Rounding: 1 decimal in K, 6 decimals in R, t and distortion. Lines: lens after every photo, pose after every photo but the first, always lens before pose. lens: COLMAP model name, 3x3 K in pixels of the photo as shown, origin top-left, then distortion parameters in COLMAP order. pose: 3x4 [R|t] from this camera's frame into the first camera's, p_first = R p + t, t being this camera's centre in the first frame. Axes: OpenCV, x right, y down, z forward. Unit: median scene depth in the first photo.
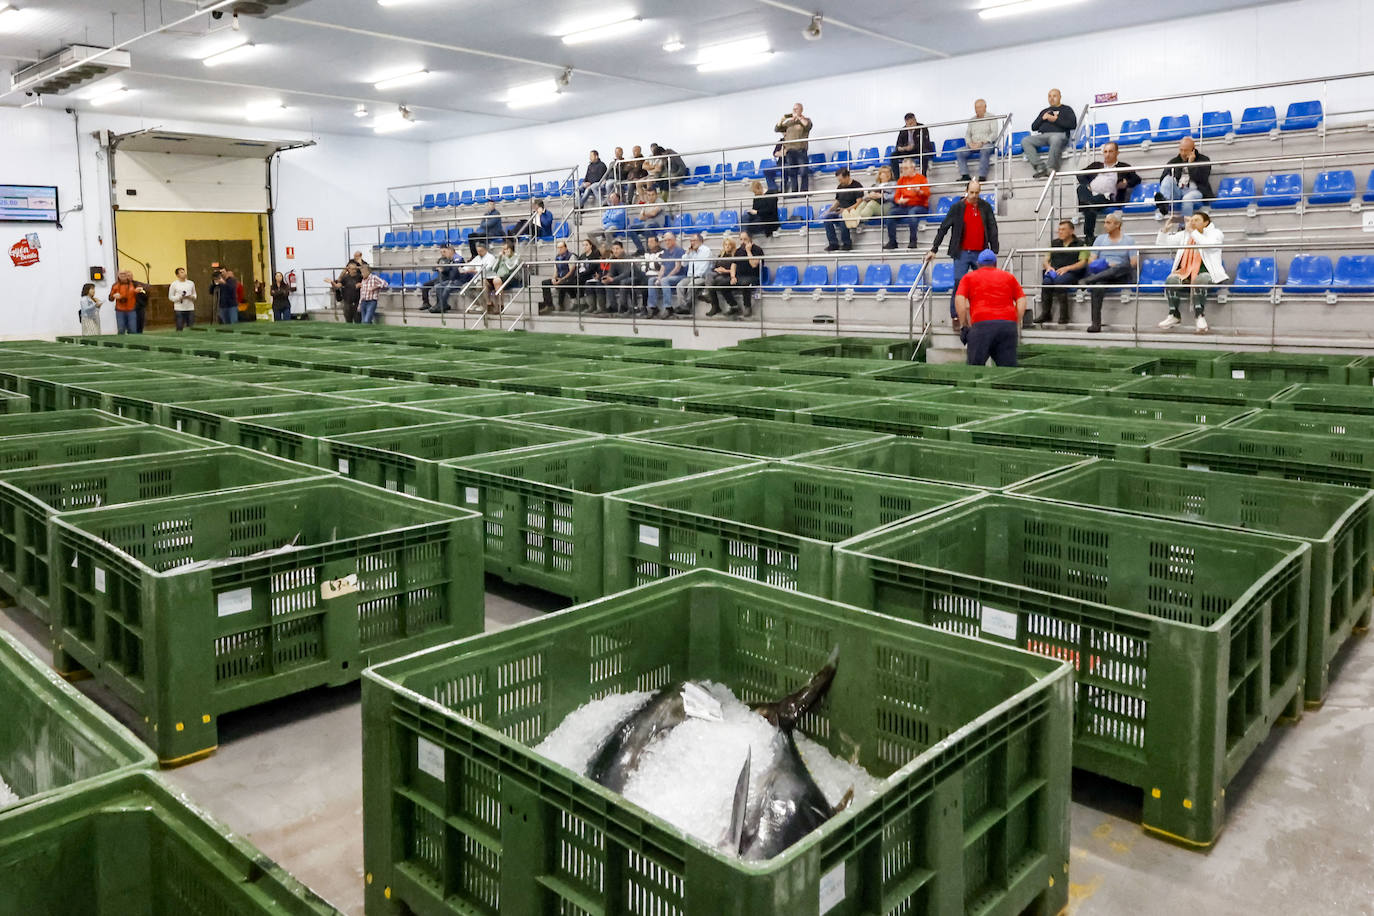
lens RADIAL K [[1029.3, 0, 699.7], [0, 1029.3, 358.0], [0, 0, 1]] dist [0.012090, -0.003215]
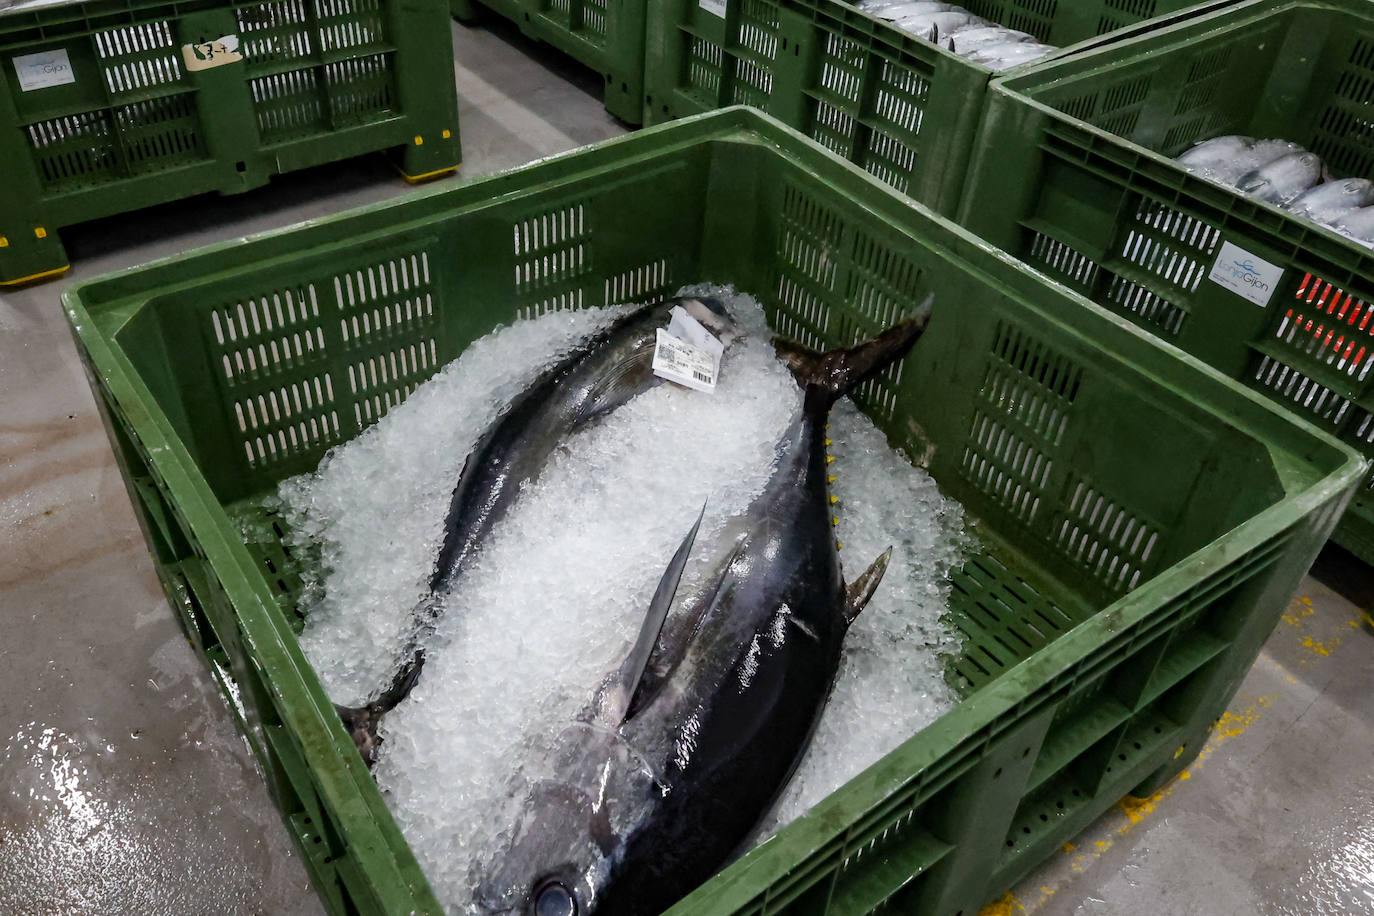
lens RADIAL K [[1128.4, 0, 640.0], [0, 1128.4, 457.7], [0, 0, 1]] dist [-0.001745, -0.003088]
pose [[0.974916, 0.165639, -0.148669, 0.058159], [-0.046990, 0.806075, 0.589944, -0.007016], [0.217556, -0.568160, 0.793639, 0.290698]]
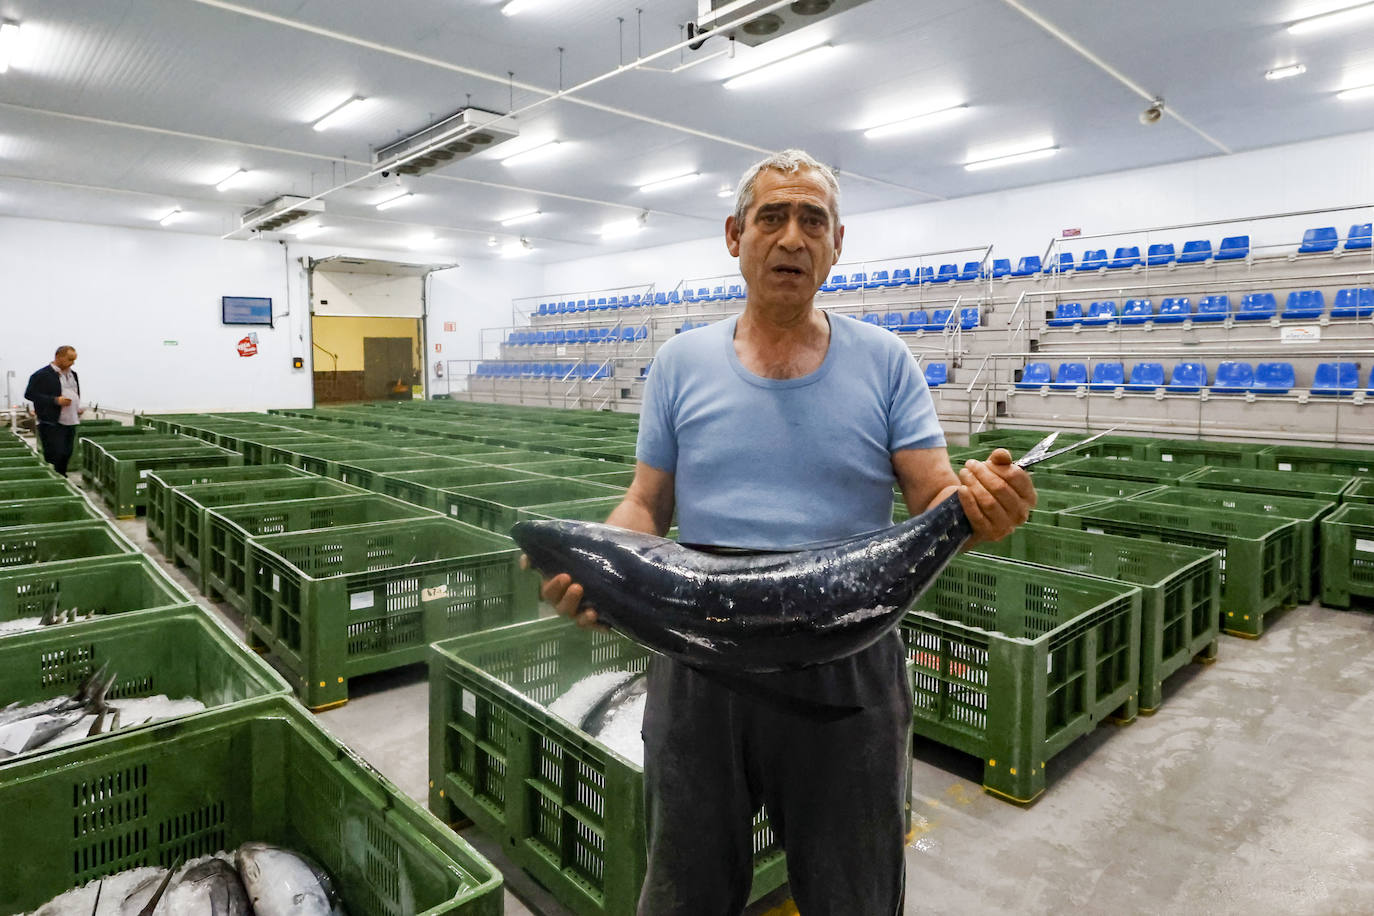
lens RADIAL K [[816.8, 0, 682.4], [0, 816.8, 412.7], [0, 0, 1]] dist [0.013832, 0.000621]
pose [[0.995778, 0.017848, -0.090044, 0.079805], [-0.020050, 0.999520, -0.023613, -0.008446], [0.089579, 0.025318, 0.995658, -0.095010]]
